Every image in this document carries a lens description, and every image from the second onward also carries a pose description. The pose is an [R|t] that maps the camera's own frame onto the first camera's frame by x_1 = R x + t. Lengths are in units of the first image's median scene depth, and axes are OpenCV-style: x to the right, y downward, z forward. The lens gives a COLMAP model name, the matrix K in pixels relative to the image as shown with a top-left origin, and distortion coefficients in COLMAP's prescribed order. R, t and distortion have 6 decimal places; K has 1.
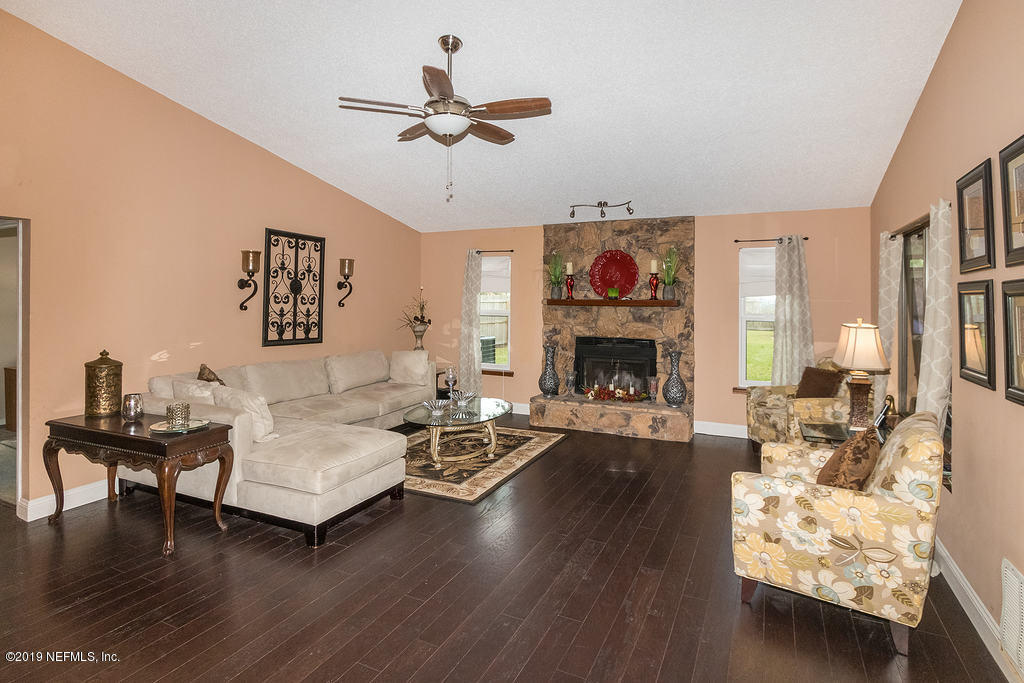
lens RADIAL K [[523.9, 0, 511.8], [0, 523.9, 335.5], [0, 0, 1]] dist [0.002335, -0.000933]
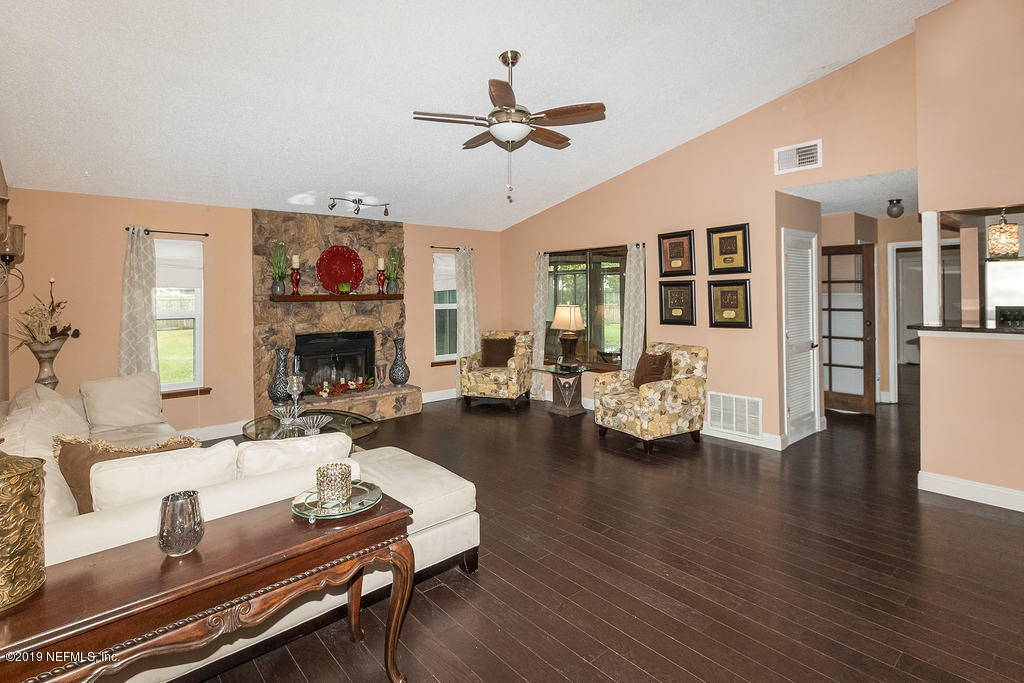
lens RADIAL K [[523.9, 0, 512.7], [0, 523.9, 332.9], [0, 0, 1]] dist [0.002335, -0.000933]
pose [[0.399168, -0.081113, 0.913283, -0.614272], [0.077383, 0.995506, 0.054594, -0.024259], [-0.913607, 0.048881, 0.403650, 0.292457]]
